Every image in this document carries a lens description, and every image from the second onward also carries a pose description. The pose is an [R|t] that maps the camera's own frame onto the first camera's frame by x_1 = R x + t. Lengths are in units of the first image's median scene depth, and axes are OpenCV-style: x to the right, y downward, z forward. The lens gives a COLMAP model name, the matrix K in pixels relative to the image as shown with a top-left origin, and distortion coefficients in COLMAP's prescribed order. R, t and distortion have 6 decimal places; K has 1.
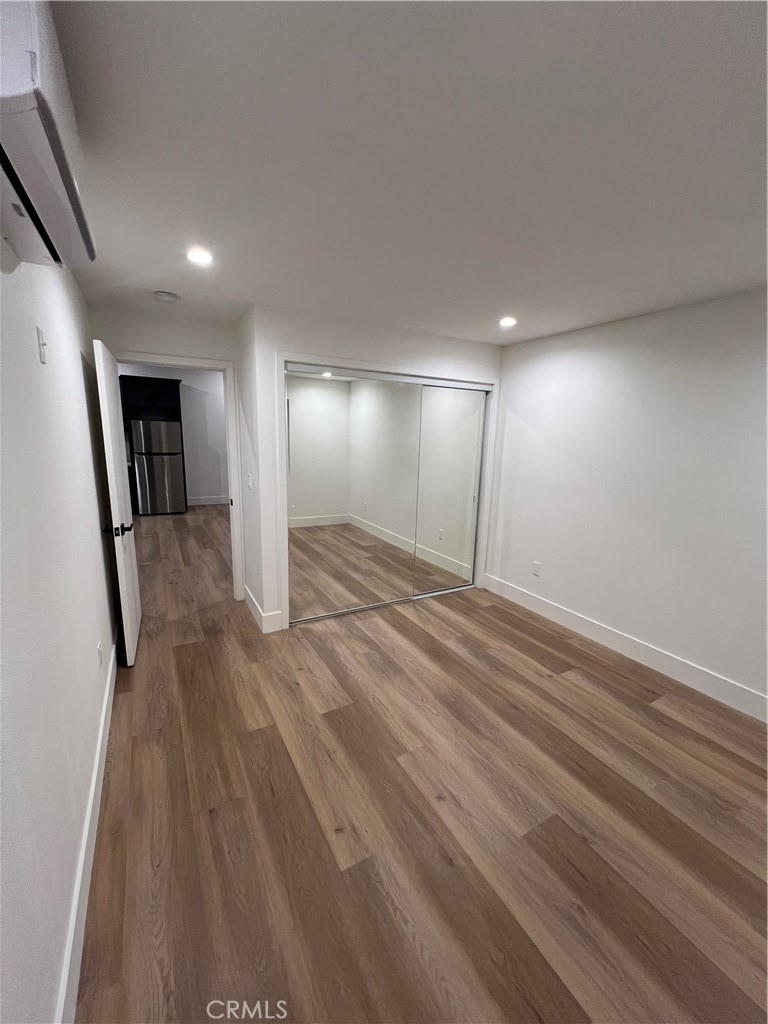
lens RADIAL K [[409.8, 0, 380.2], [0, 409.8, 514.8], [0, 0, 1]] dist [-0.001147, -0.000023]
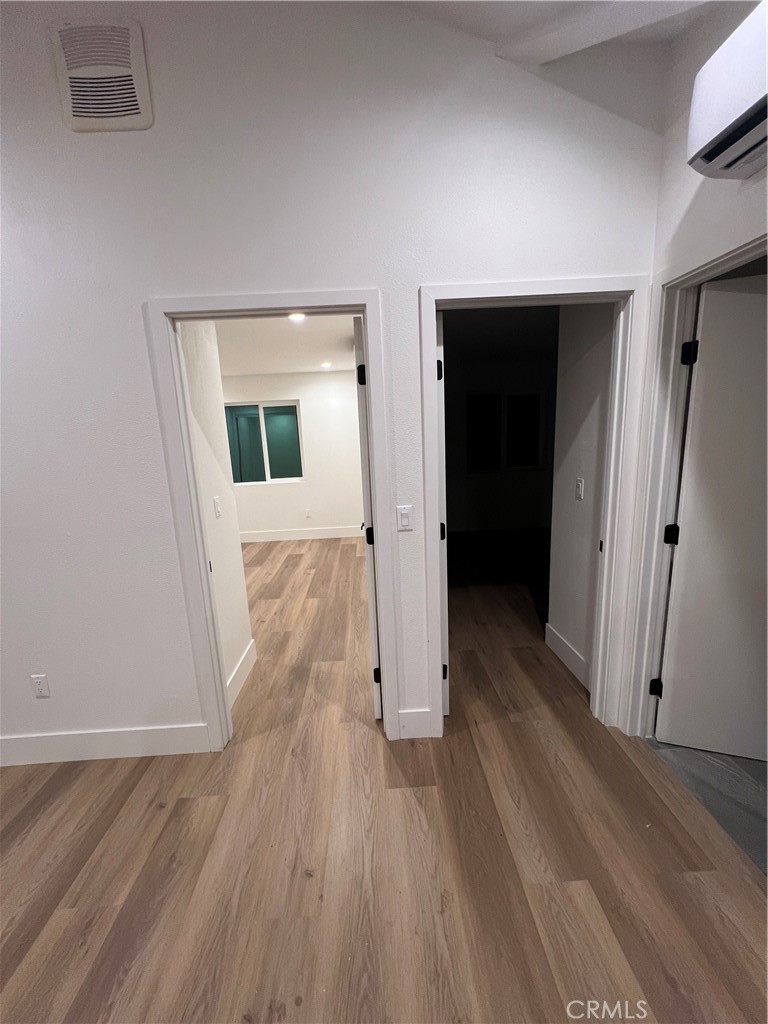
lens RADIAL K [[409.8, 0, 380.2], [0, 409.8, 514.8], [0, 0, 1]] dist [-0.001147, -0.000023]
pose [[-0.886292, -0.078618, 0.456405, -1.196008], [0.113145, 0.918868, 0.377995, -0.409595], [-0.449093, 0.386654, -0.805490, 1.937620]]
